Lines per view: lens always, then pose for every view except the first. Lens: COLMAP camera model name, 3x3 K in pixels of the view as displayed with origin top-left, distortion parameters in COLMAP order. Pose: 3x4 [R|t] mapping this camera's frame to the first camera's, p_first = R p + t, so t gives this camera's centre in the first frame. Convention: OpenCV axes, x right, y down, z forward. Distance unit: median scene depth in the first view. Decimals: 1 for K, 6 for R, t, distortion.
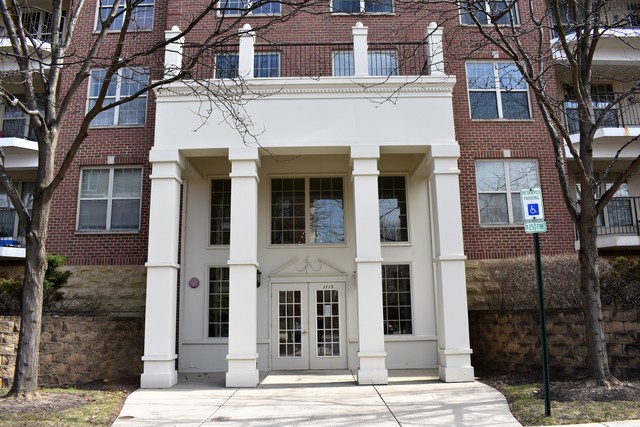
lens RADIAL K [[512.1, 0, 319.7], [0, 512.1, 214.3], [0, 0, 1]] dist [-0.071567, 0.007416]
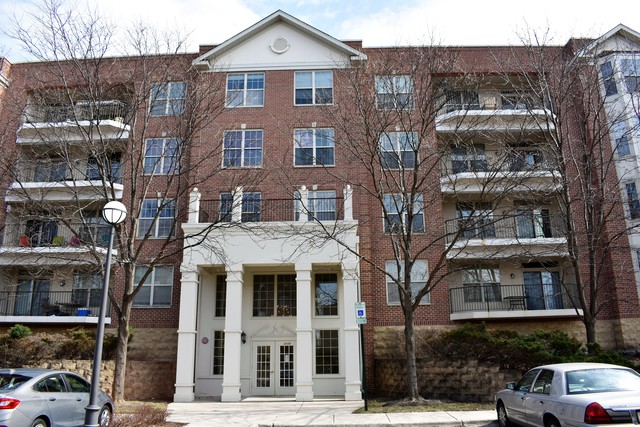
lens RADIAL K [[512.1, 0, 320.4], [0, 512.1, 213.1], [0, 0, 1]] dist [-0.071567, 0.007416]
pose [[0.999693, -0.000934, -0.024772, 0.173711], [-0.001225, 0.996209, -0.086978, -0.138790], [0.024759, 0.086982, 0.995902, -0.685174]]
